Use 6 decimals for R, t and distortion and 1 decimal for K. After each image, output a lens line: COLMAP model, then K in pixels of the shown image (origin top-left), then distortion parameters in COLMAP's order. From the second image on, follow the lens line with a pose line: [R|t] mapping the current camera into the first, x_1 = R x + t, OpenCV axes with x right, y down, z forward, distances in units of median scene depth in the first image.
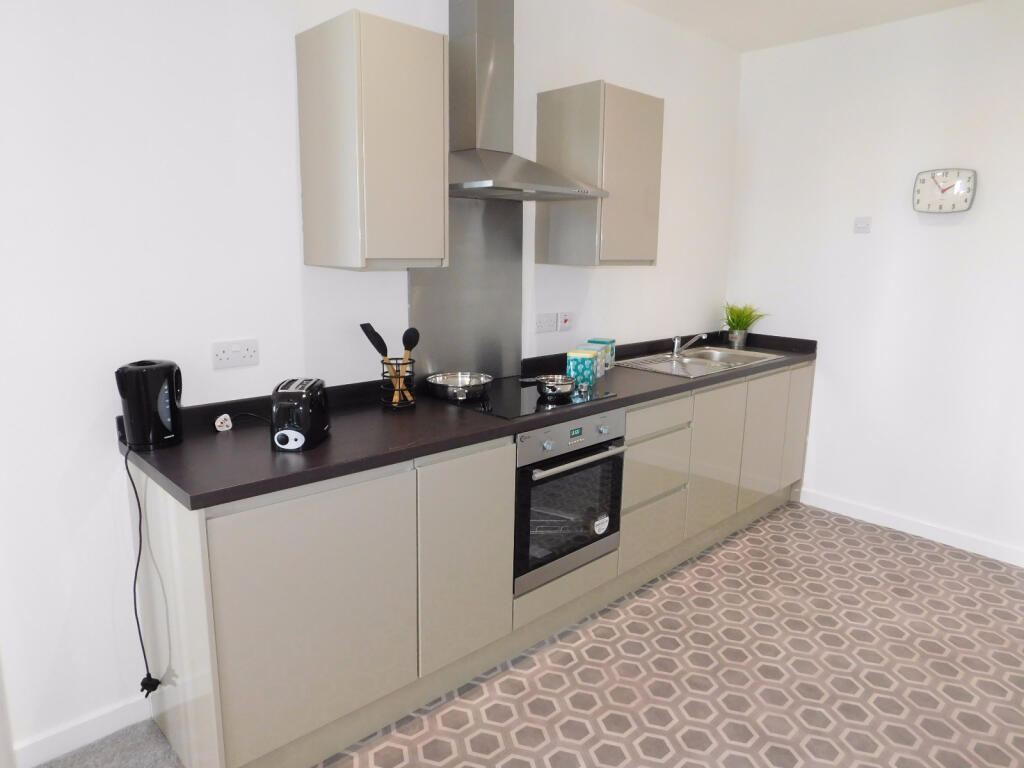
lens RADIAL K [[673.9, 0, 512.0], [0, 673.9, 384.0], [0, 0, 1]] dist [-0.088831, 0.071122]
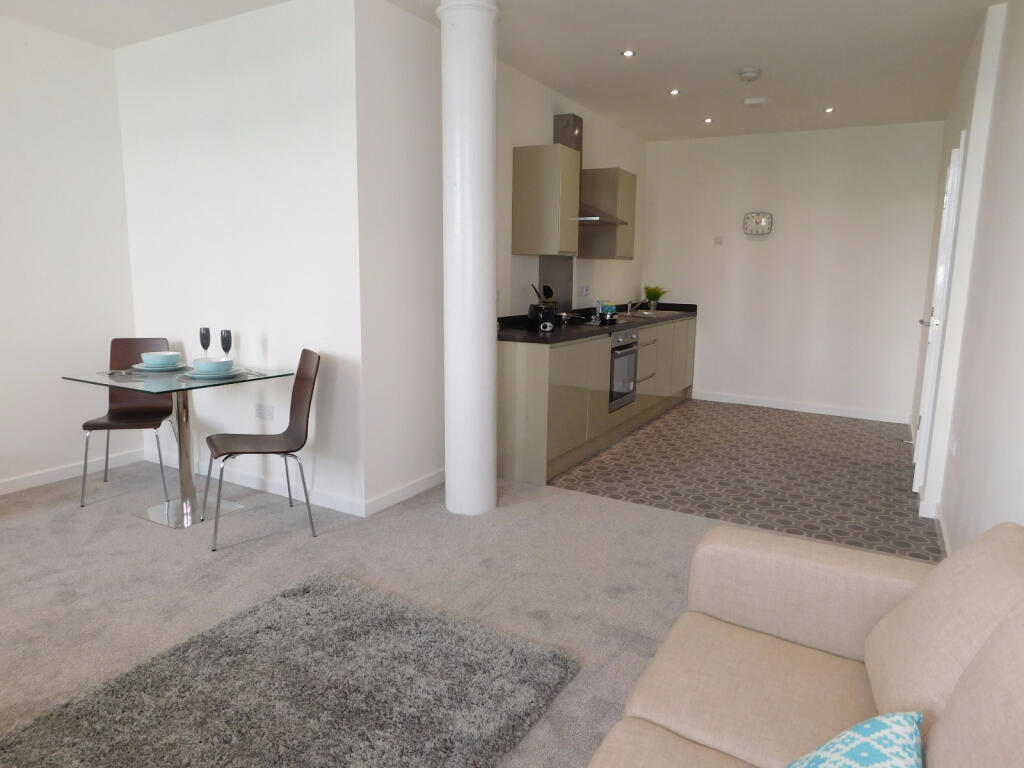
lens RADIAL K [[673.9, 0, 512.0], [0, 673.9, 384.0], [0, 0, 1]] dist [-0.088831, 0.071122]
pose [[0.957054, -0.050539, 0.285470, -0.660904], [0.058519, 0.998096, -0.019488, 0.187991], [-0.283942, 0.035356, 0.958189, -0.704321]]
